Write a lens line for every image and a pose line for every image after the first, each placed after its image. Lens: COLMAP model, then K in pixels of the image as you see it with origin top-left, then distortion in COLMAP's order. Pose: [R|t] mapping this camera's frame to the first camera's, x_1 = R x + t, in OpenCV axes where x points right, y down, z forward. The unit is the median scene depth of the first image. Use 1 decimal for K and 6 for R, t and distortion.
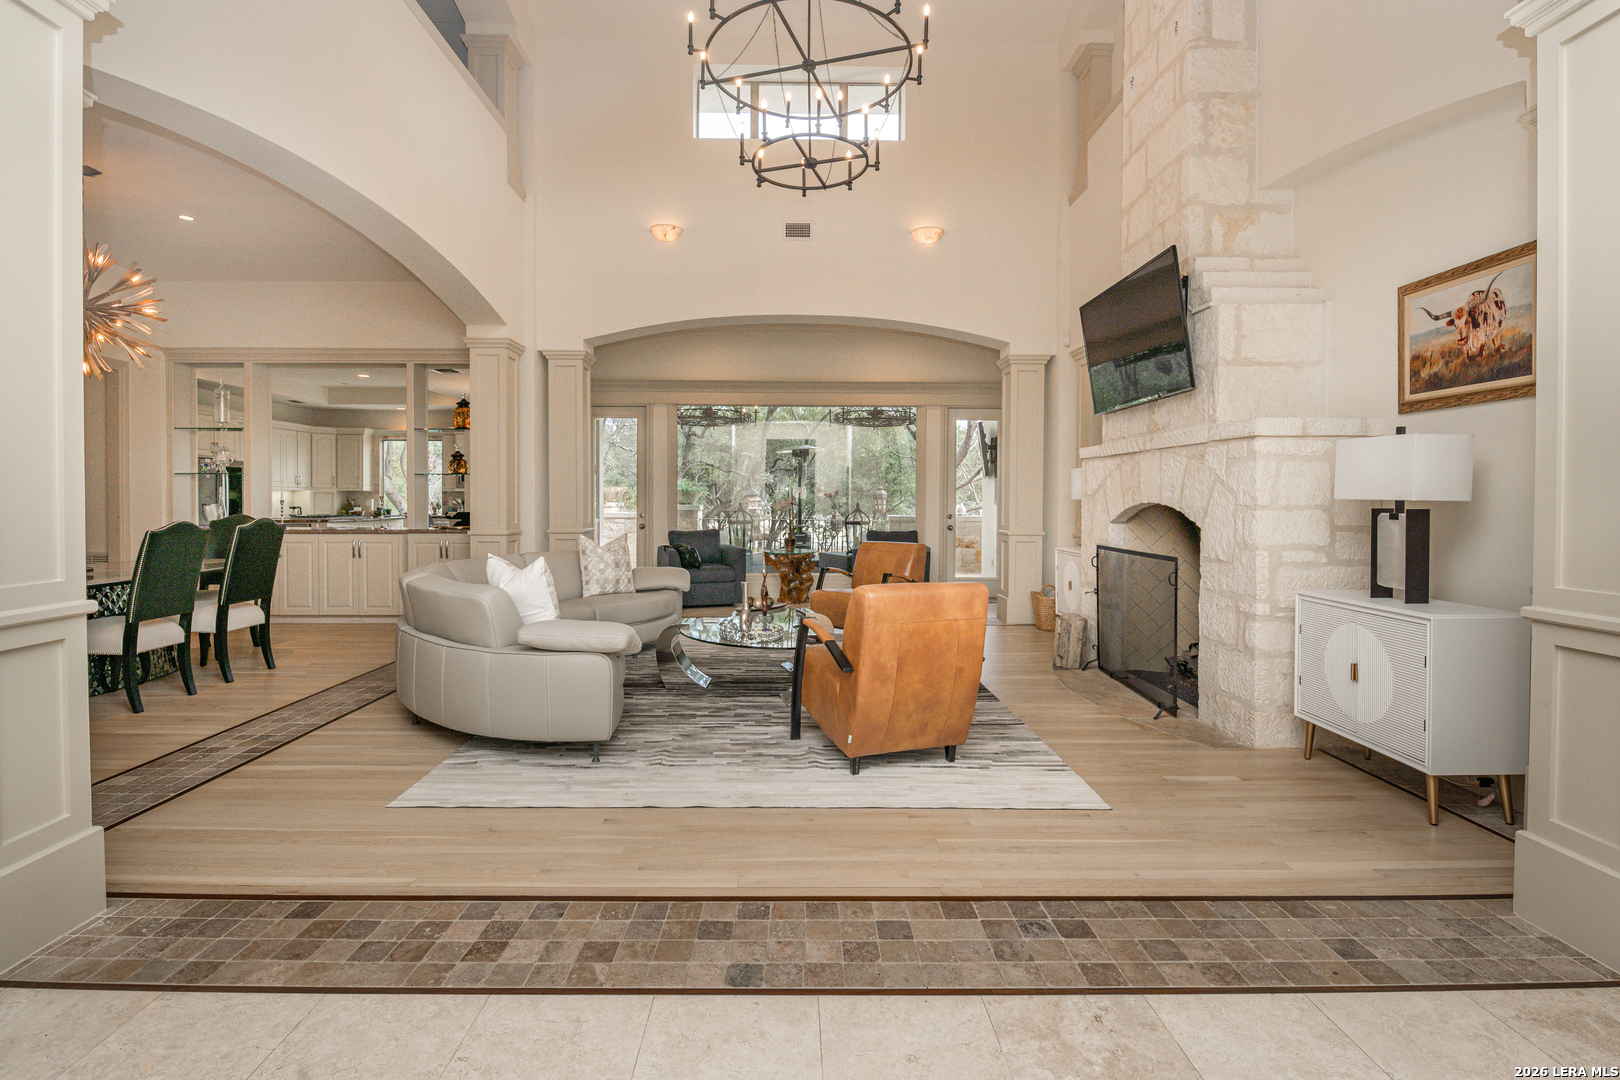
lens RADIAL K [[757.3, 0, 785.7], [0, 757.3, 539.4], [0, 0, 1]] dist [-0.029750, -0.000261]
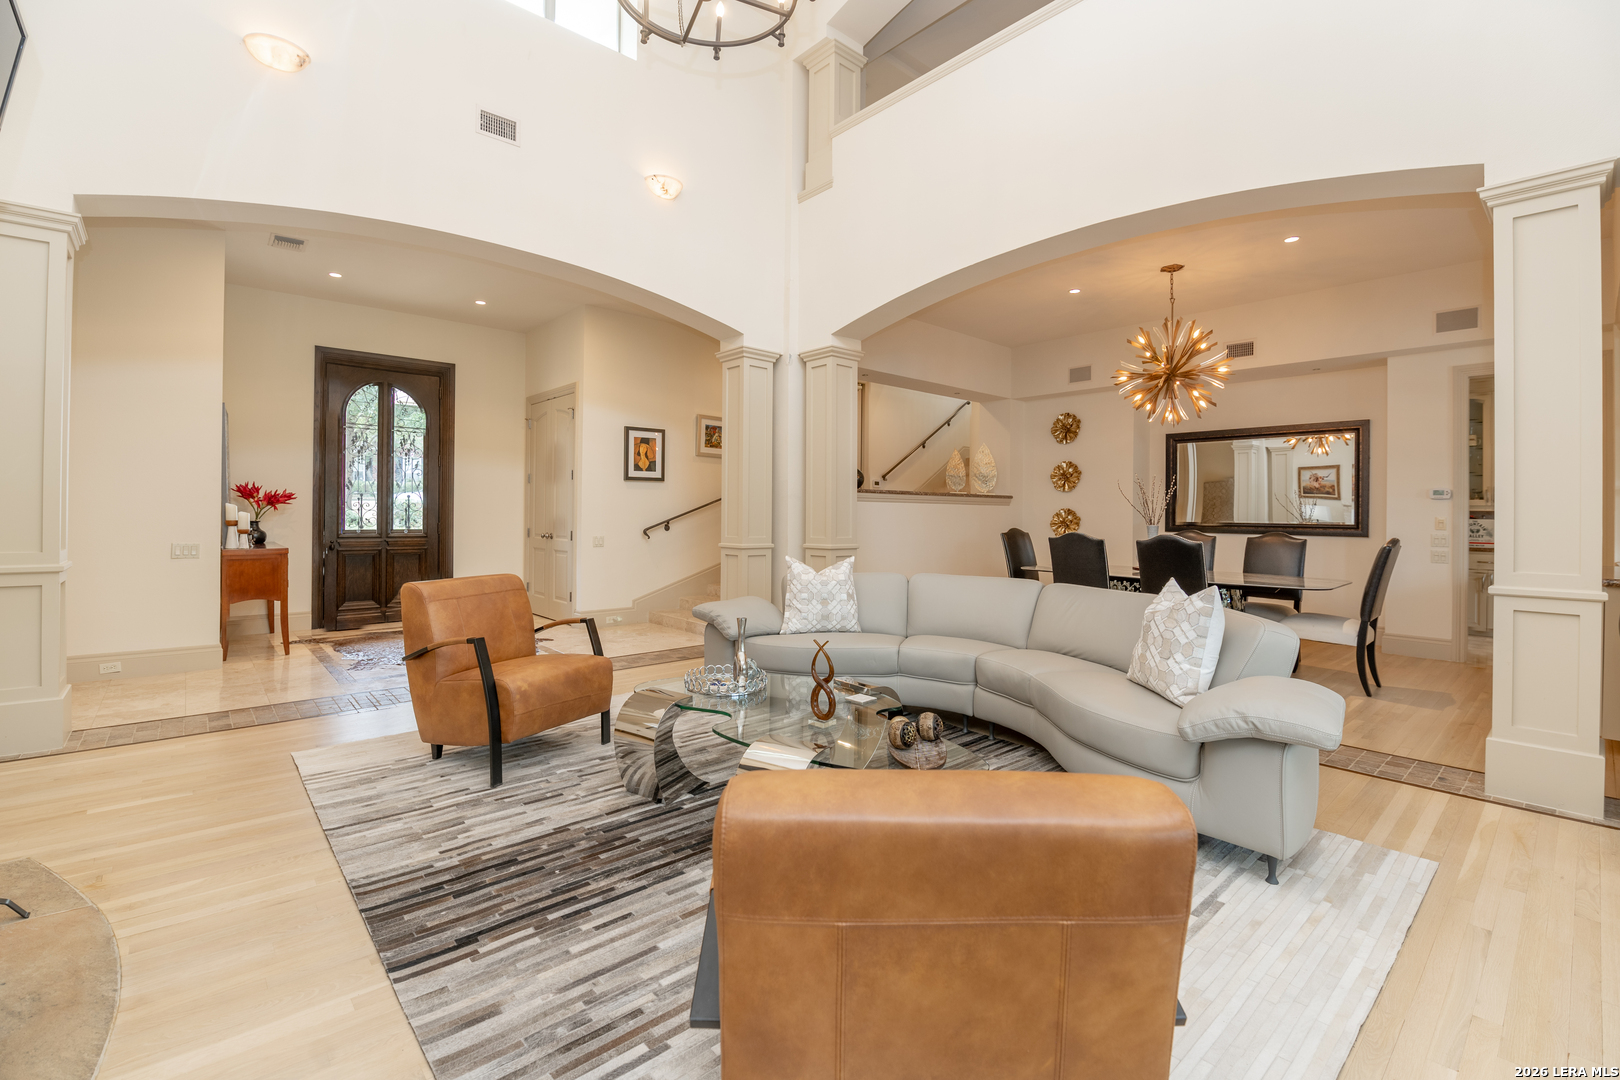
lens RADIAL K [[715.2, 0, 801.5], [0, 715.2, 505.0], [0, 0, 1]] dist [-0.019998, -0.000096]
pose [[-0.753400, -0.012820, -0.657437, 0.411012], [-0.043050, 0.998627, 0.029861, -0.085561], [0.656151, 0.050800, -0.752917, 1.731819]]
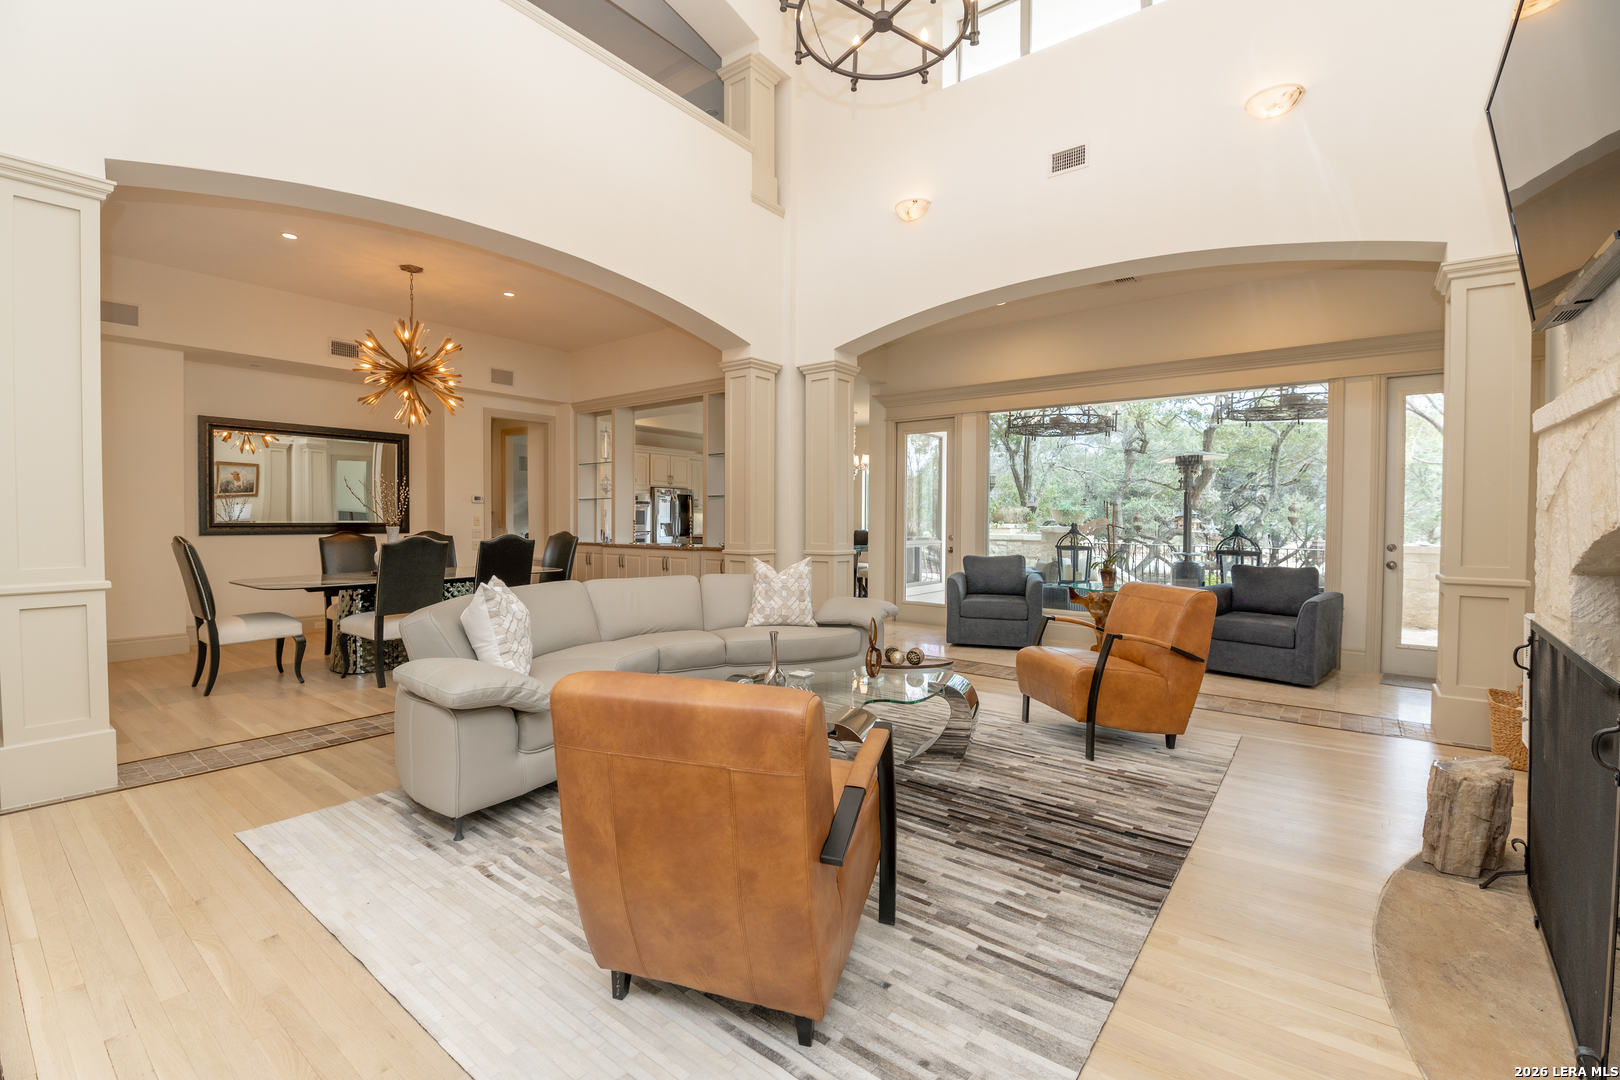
lens RADIAL K [[697.5, 0, 793.8], [0, 697.5, 535.0], [0, 0, 1]] dist [-0.018015, 0.000056]
pose [[0.779628, 0.015411, -0.626054, 0.420299], [-0.034818, 0.999218, -0.018763, -0.028421], [0.625275, 0.036426, 0.779554, 0.532901]]
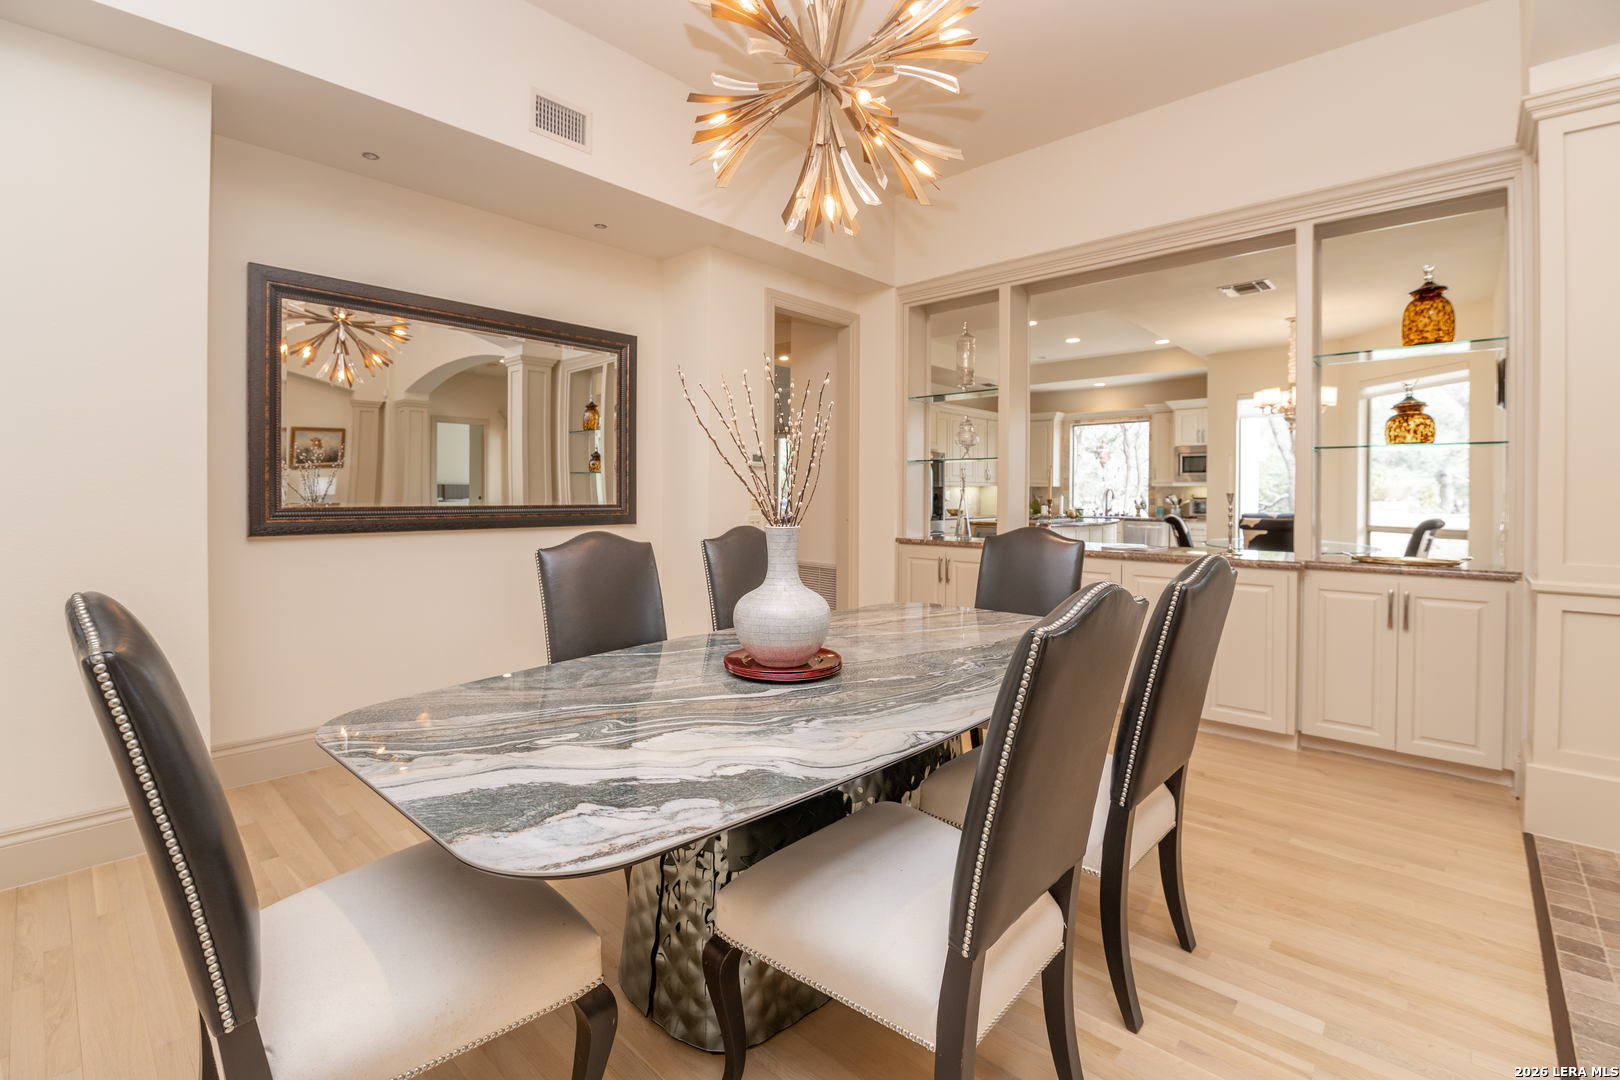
lens RADIAL K [[715.2, 0, 801.5], [0, 715.2, 505.0], [0, 0, 1]] dist [-0.019998, -0.000096]
pose [[0.730021, 0.006143, -0.683397, -0.761389], [-0.034769, 0.998999, -0.028160, -0.040443], [0.682540, 0.044319, 0.729503, 0.775201]]
